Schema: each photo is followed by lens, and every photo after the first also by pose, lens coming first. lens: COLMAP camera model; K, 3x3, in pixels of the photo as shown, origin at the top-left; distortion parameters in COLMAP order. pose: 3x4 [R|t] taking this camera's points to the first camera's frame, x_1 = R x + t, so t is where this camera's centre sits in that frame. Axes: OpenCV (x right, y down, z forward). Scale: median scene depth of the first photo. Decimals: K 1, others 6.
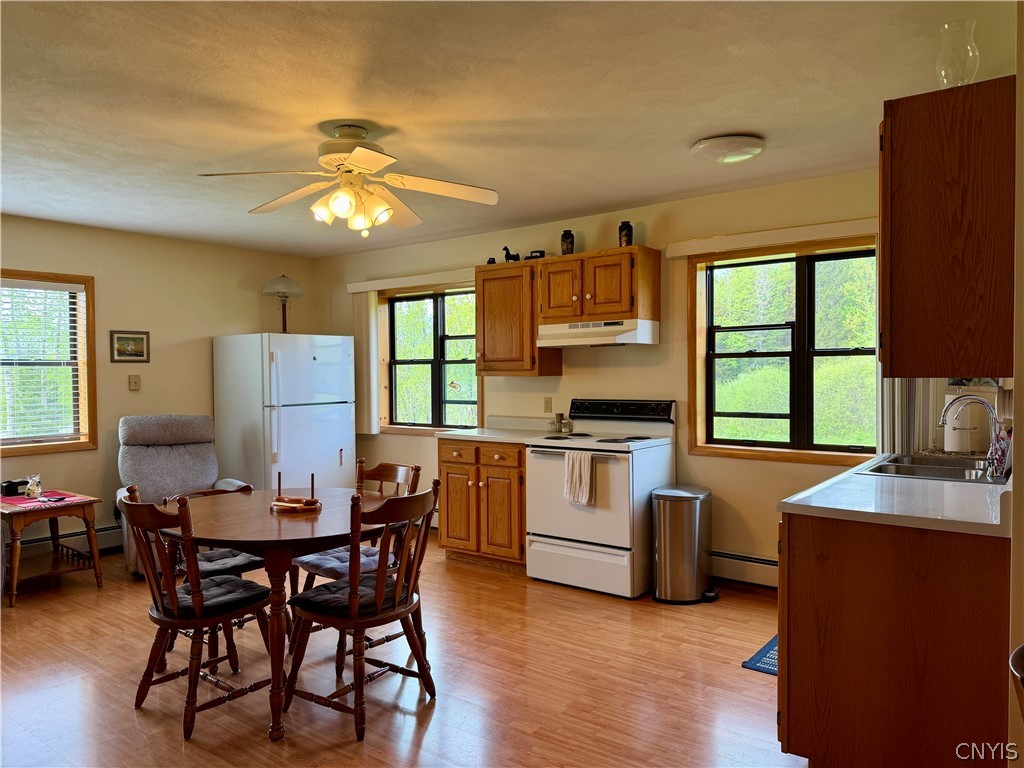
lens RADIAL K [[721.5, 0, 506.5], [0, 721.5, 386.9], [0, 0, 1]] dist [0.066798, -0.080216]
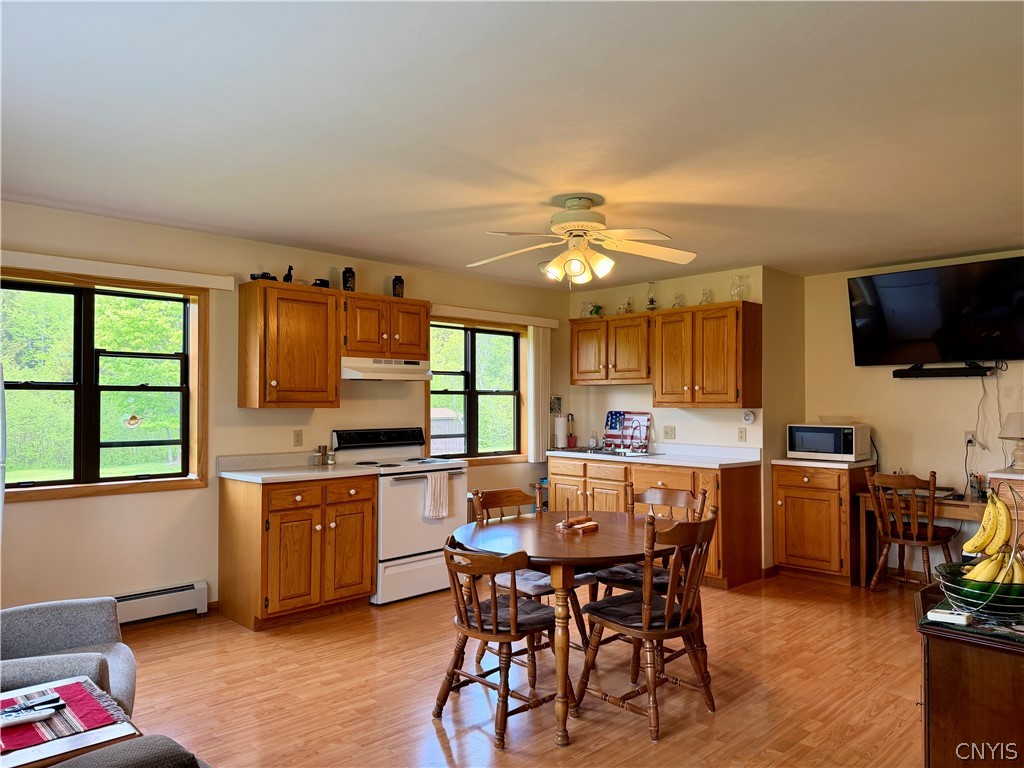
lens RADIAL K [[721.5, 0, 509.5], [0, 721.5, 383.0], [0, 0, 1]] dist [0.066798, -0.080216]
pose [[0.132906, 0.031269, 0.990635, -0.969039], [0.011315, 0.999389, -0.033064, -0.014659], [-0.991064, 0.015604, 0.132471, 0.674860]]
